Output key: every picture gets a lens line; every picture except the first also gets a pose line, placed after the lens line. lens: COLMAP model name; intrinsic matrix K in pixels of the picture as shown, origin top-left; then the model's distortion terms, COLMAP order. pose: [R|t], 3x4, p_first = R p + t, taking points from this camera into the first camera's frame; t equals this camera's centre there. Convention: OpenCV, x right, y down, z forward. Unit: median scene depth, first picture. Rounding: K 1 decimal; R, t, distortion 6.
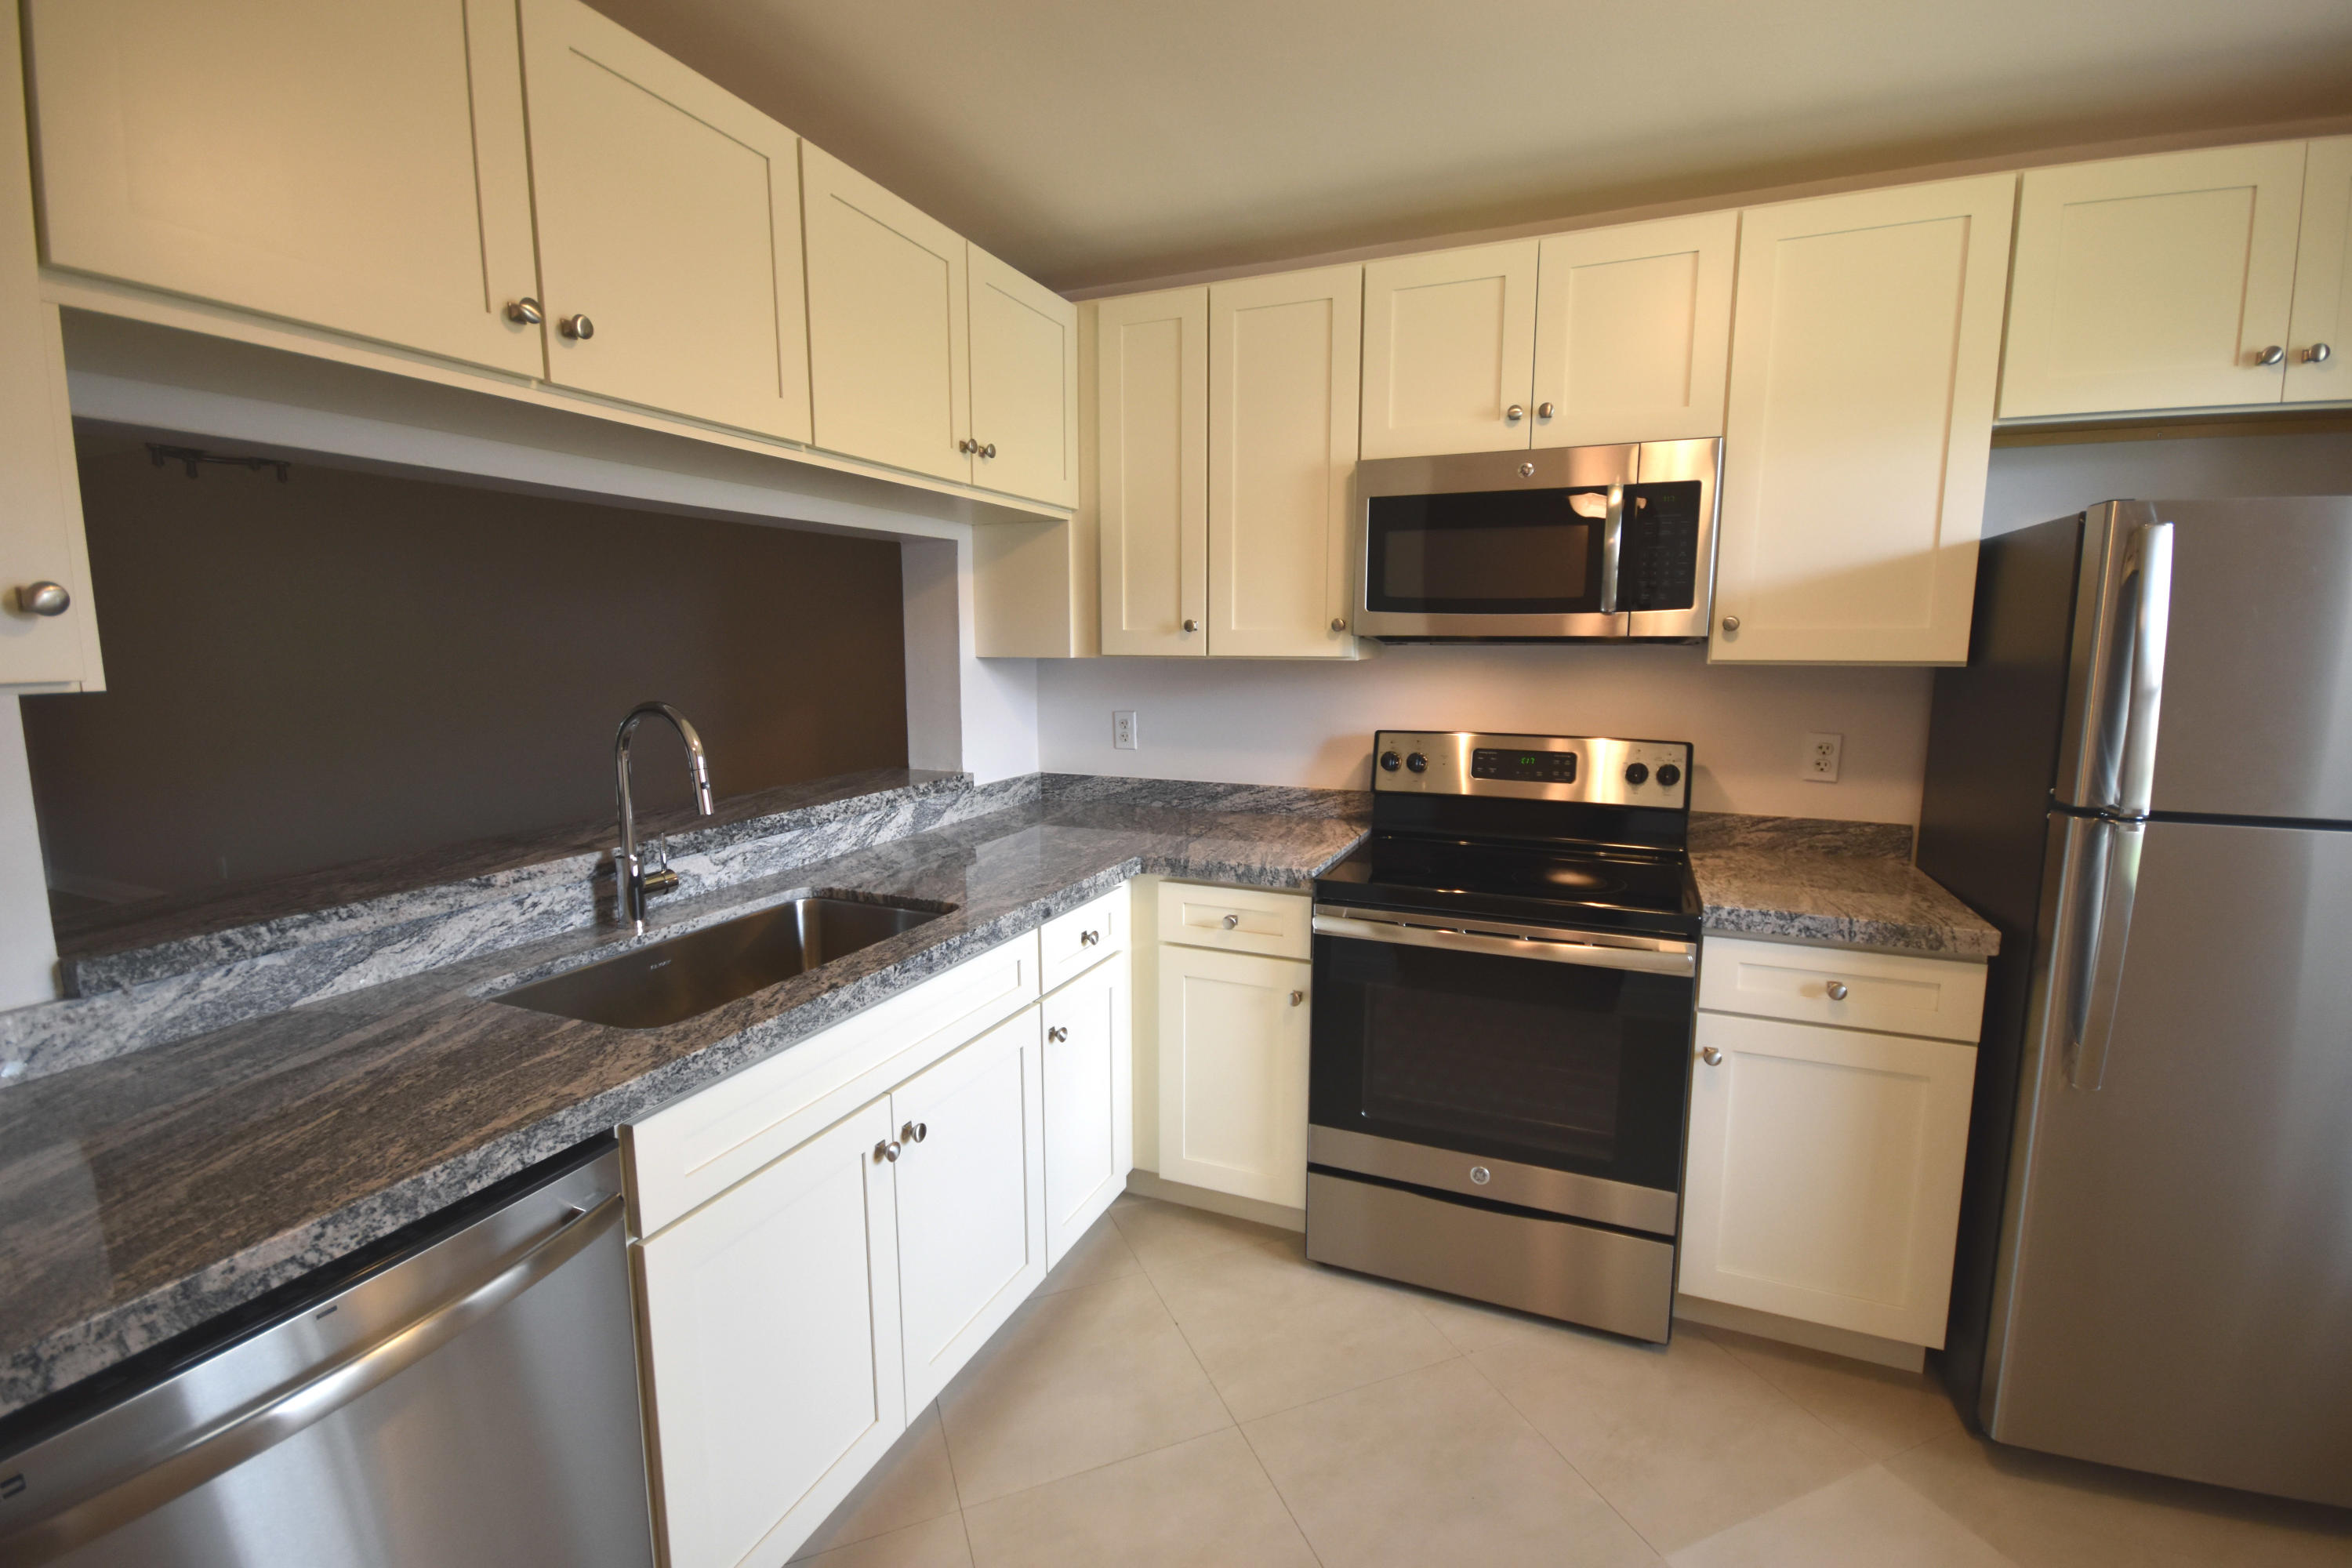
lens RADIAL K [[1033.3, 0, 1187.7], [0, 1033.3, 783.6], [0, 0, 1]] dist [0.002760, -0.007028]
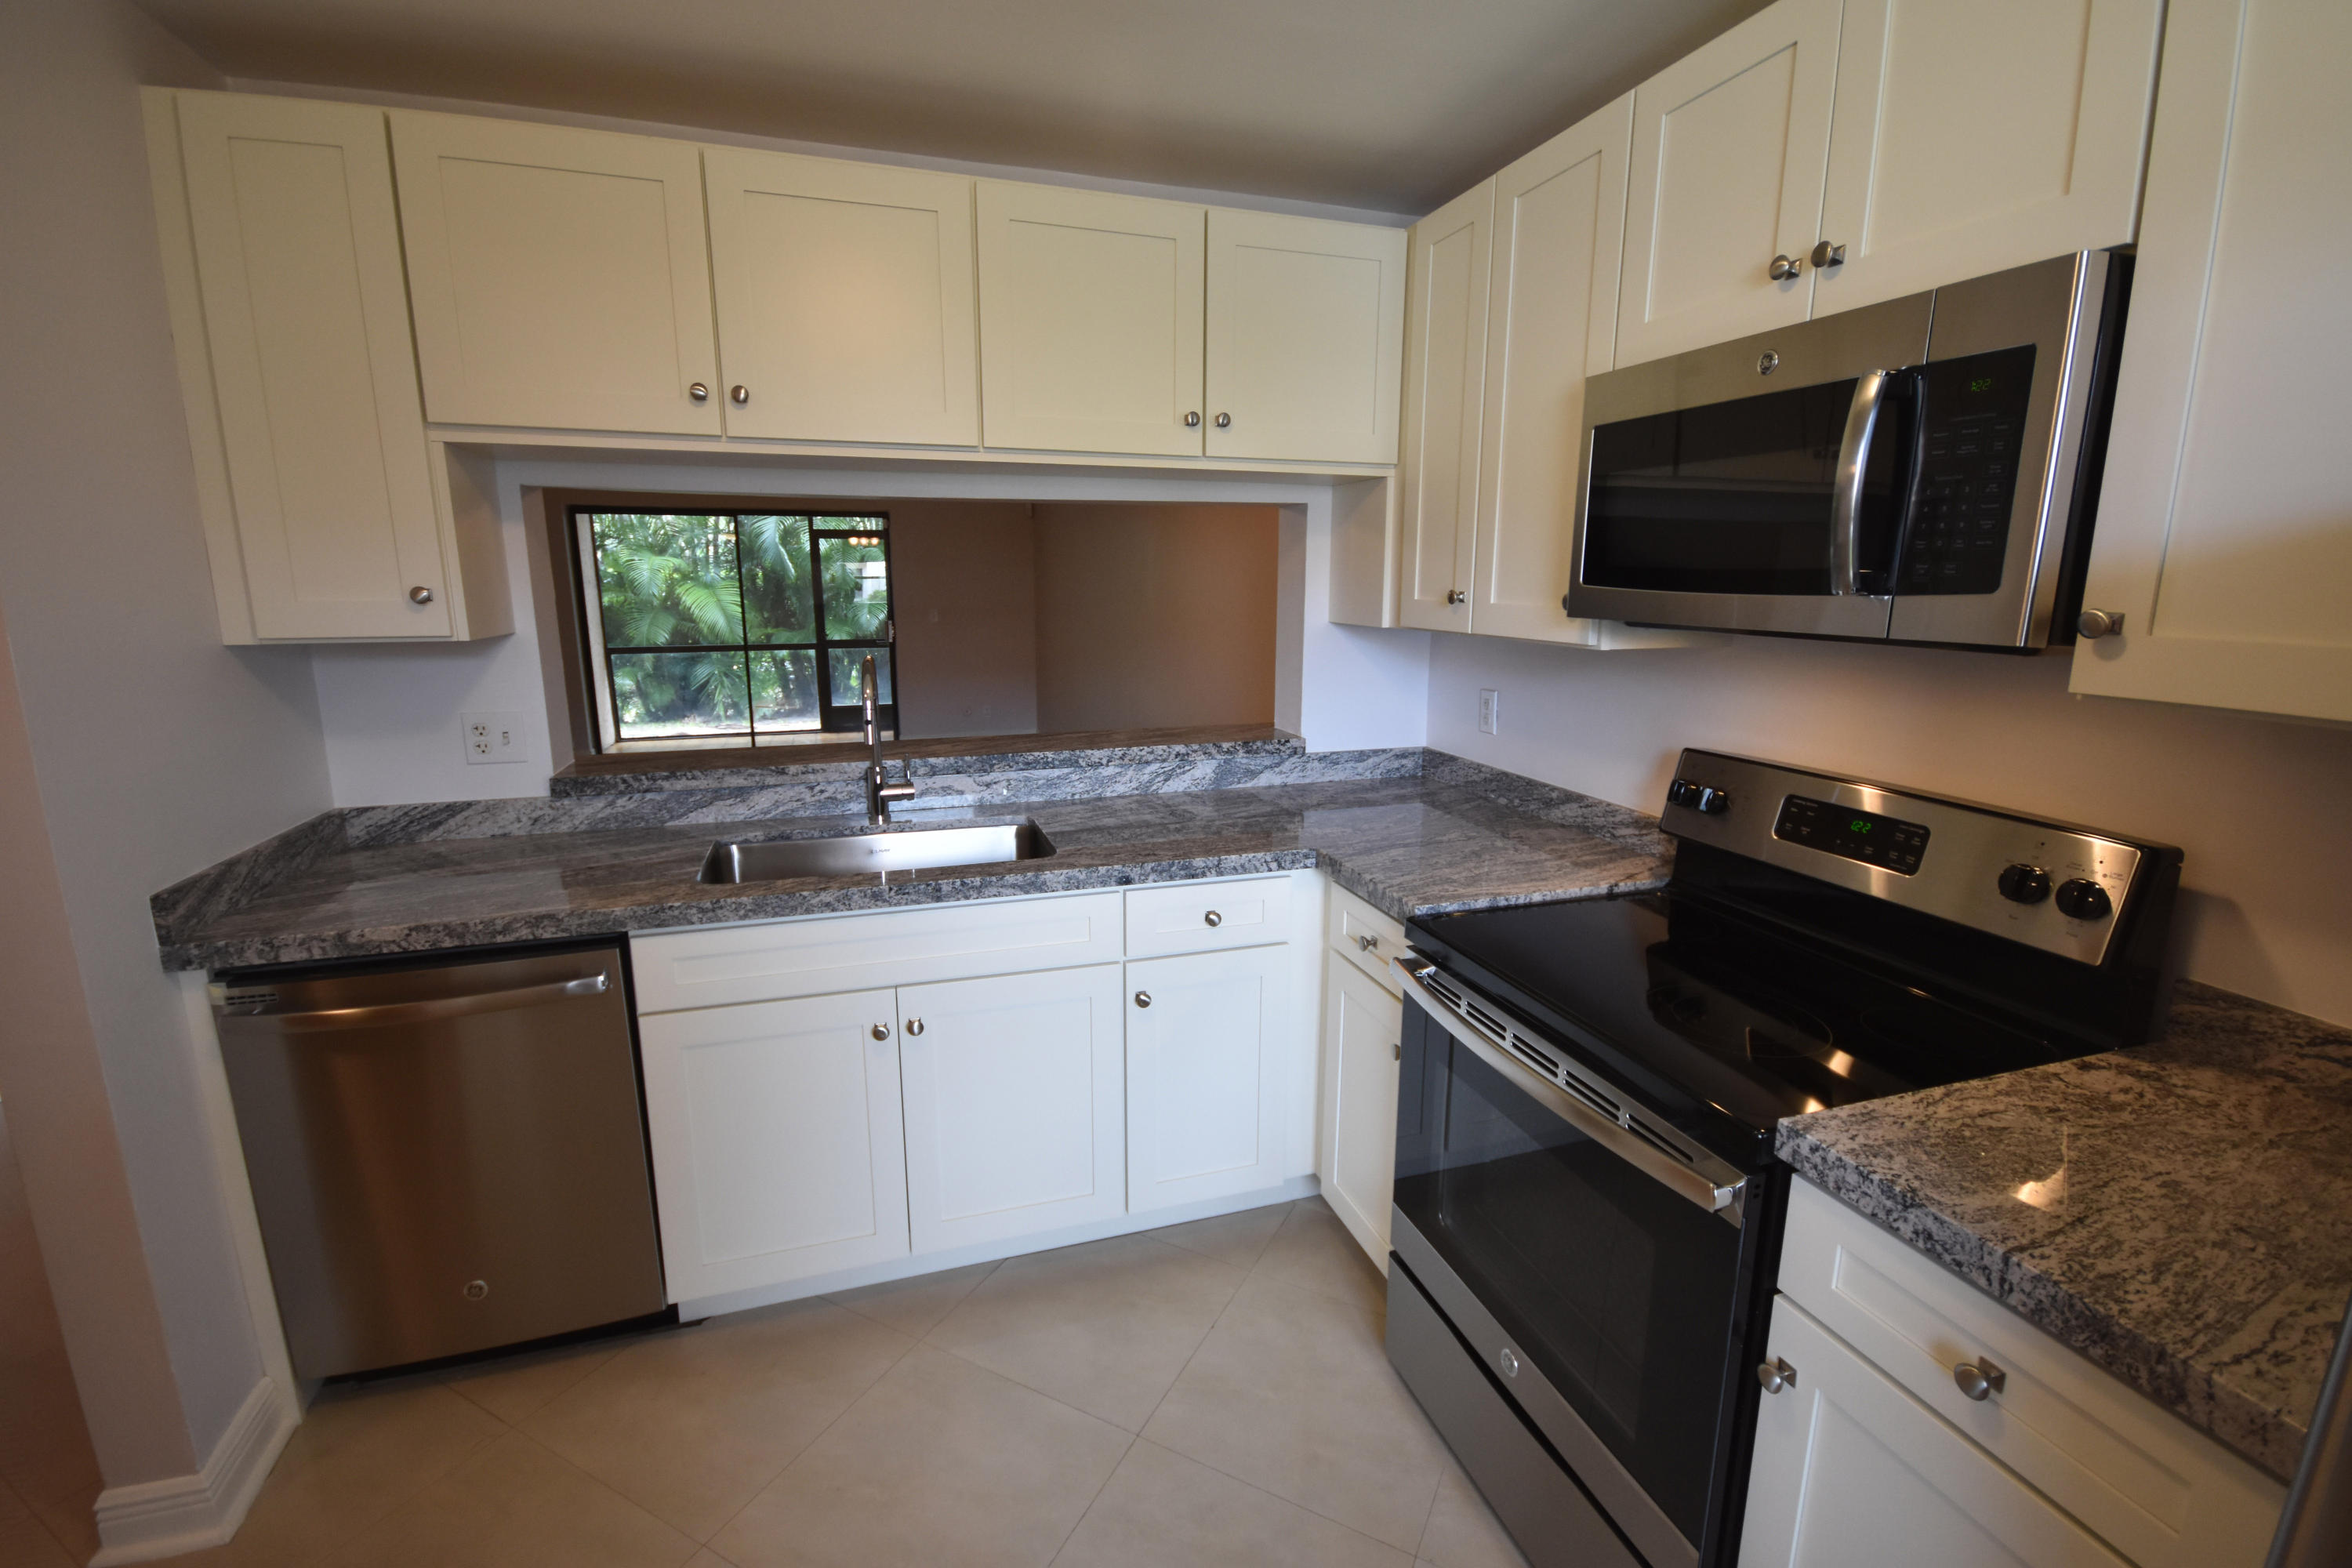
lens RADIAL K [[1033.3, 0, 1184.8], [0, 1033.3, 781.5], [0, 0, 1]] dist [0.002760, -0.007028]
pose [[0.653752, 0.151586, -0.741370, 0.676435], [-0.107580, 0.988397, 0.107229, -0.093171], [0.749023, 0.009656, 0.662474, 0.367799]]
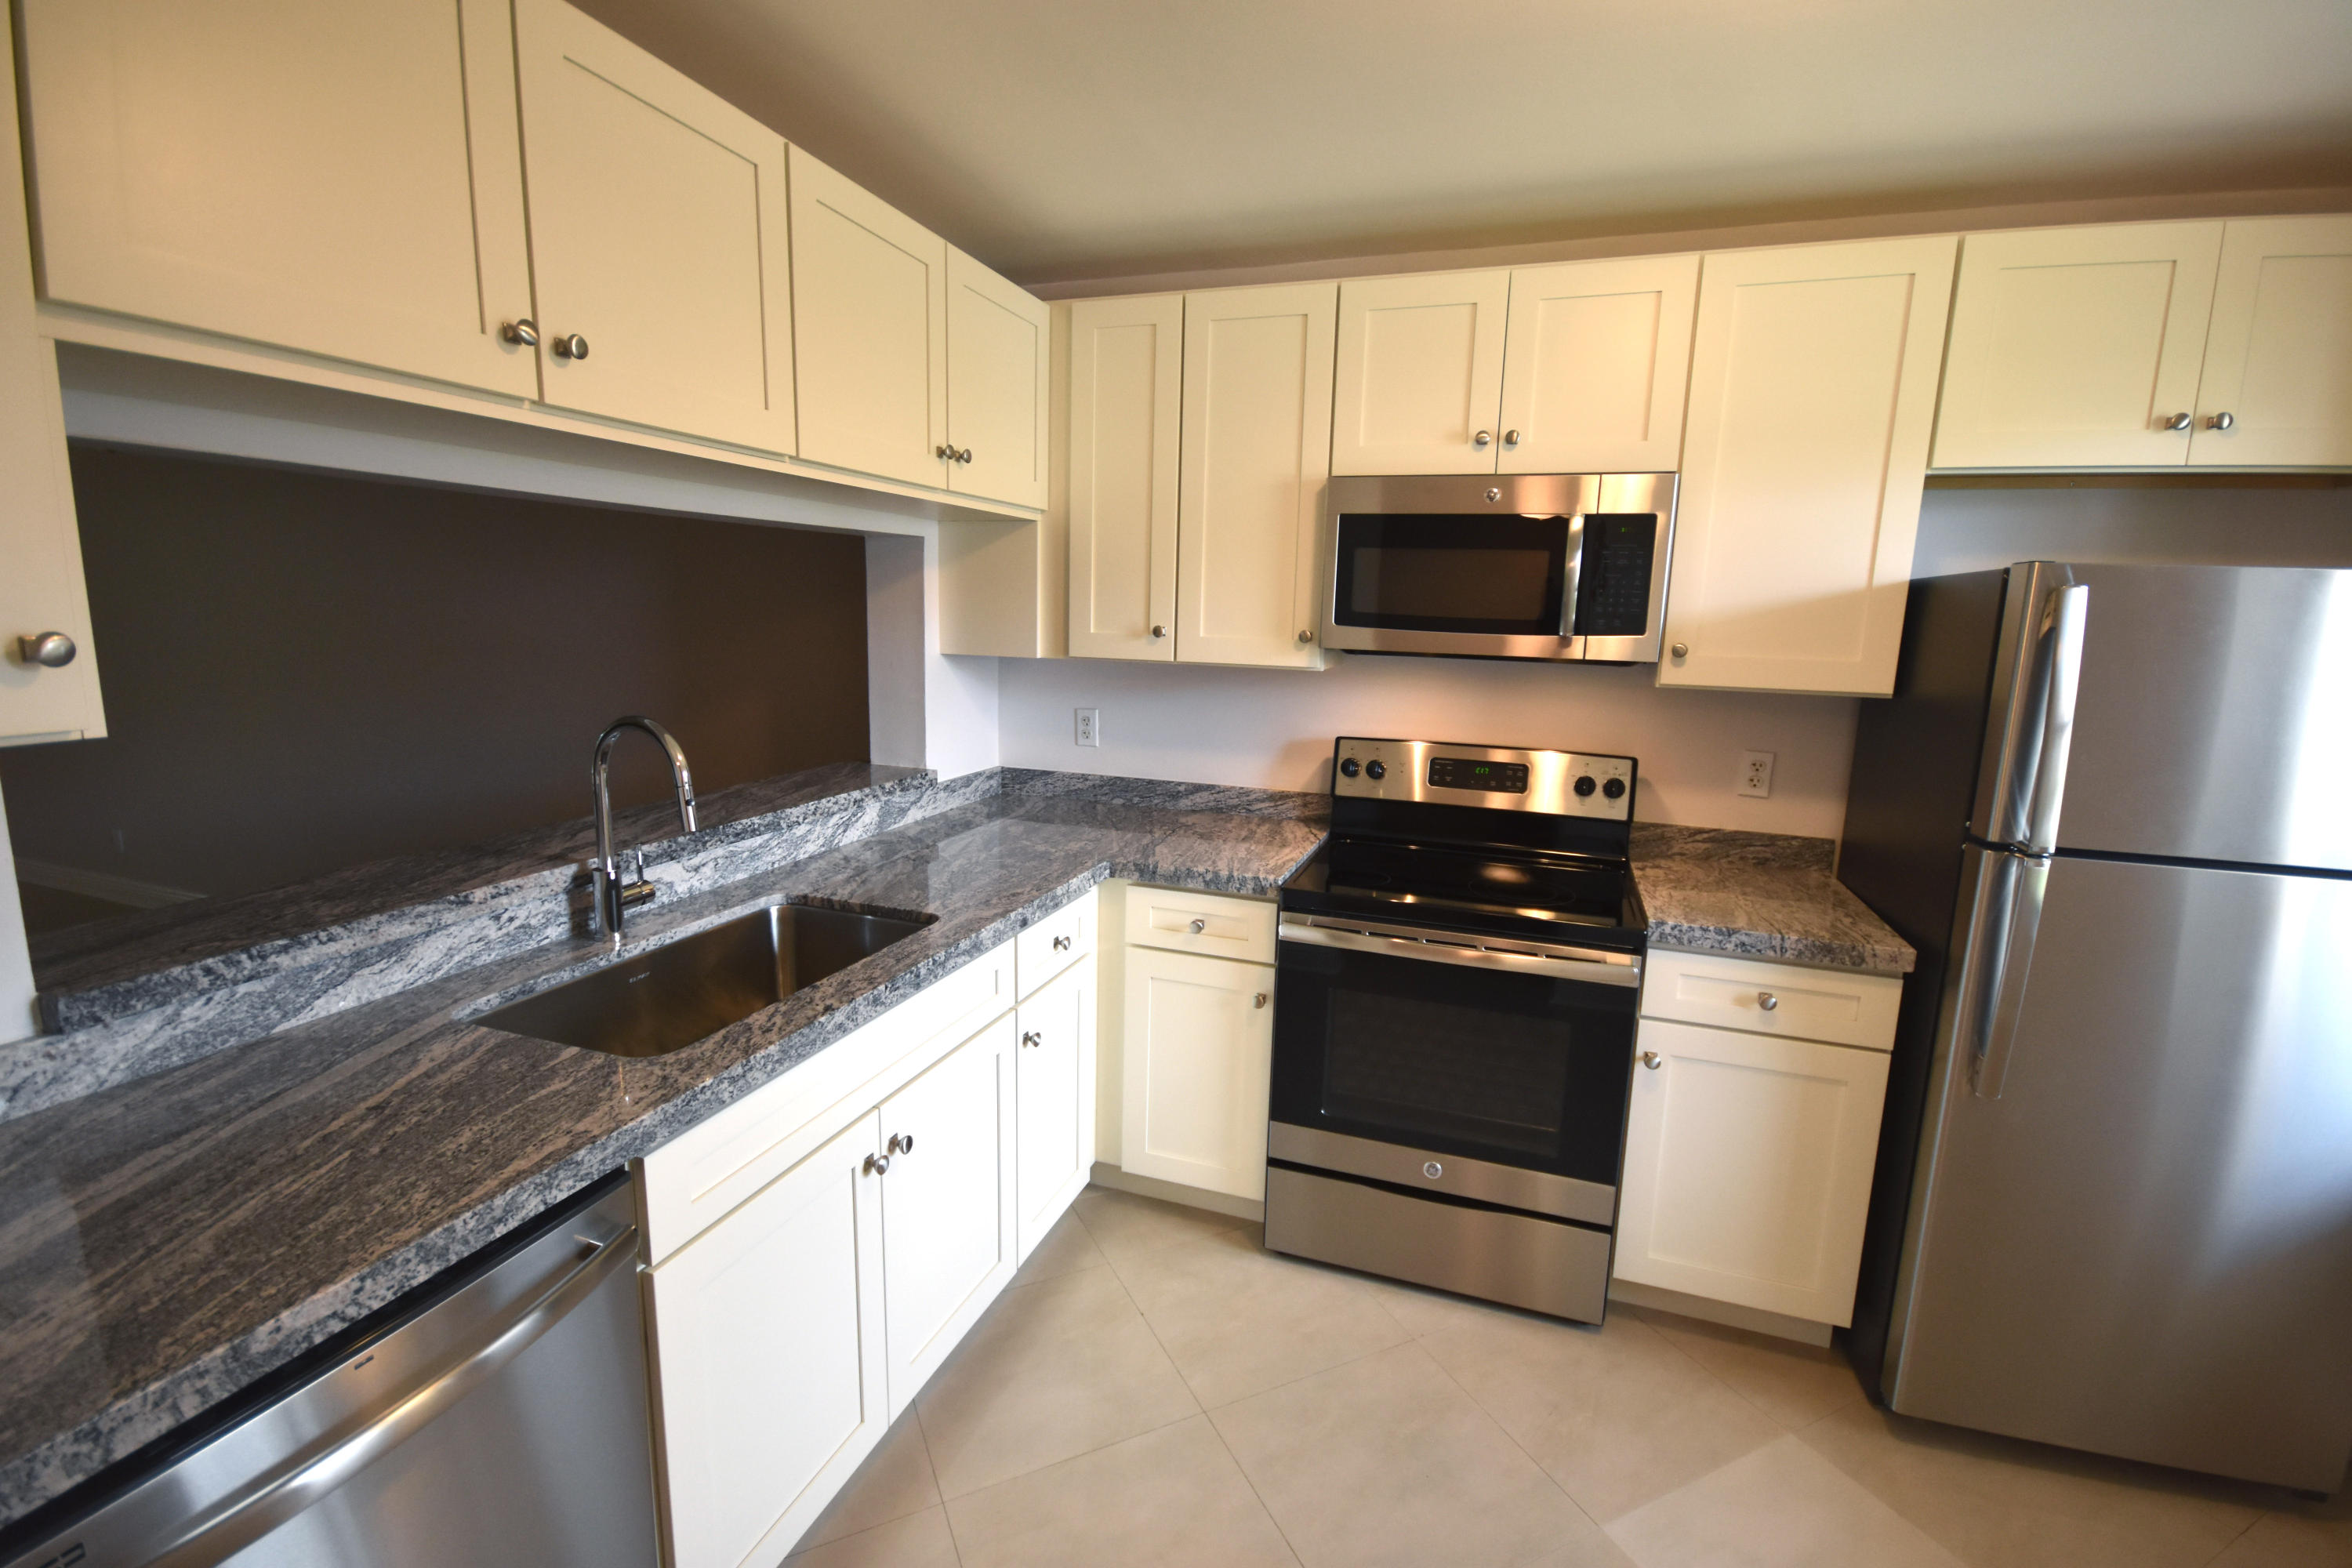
lens RADIAL K [[1033.3, 0, 1187.5], [0, 1033.3, 784.0], [0, 0, 1]] dist [0.002760, -0.007028]
pose [[0.997628, 0.014741, 0.067242, -0.047318], [-0.016926, 0.999344, 0.032032, -0.048088], [-0.066725, -0.033094, 0.997222, -0.022945]]
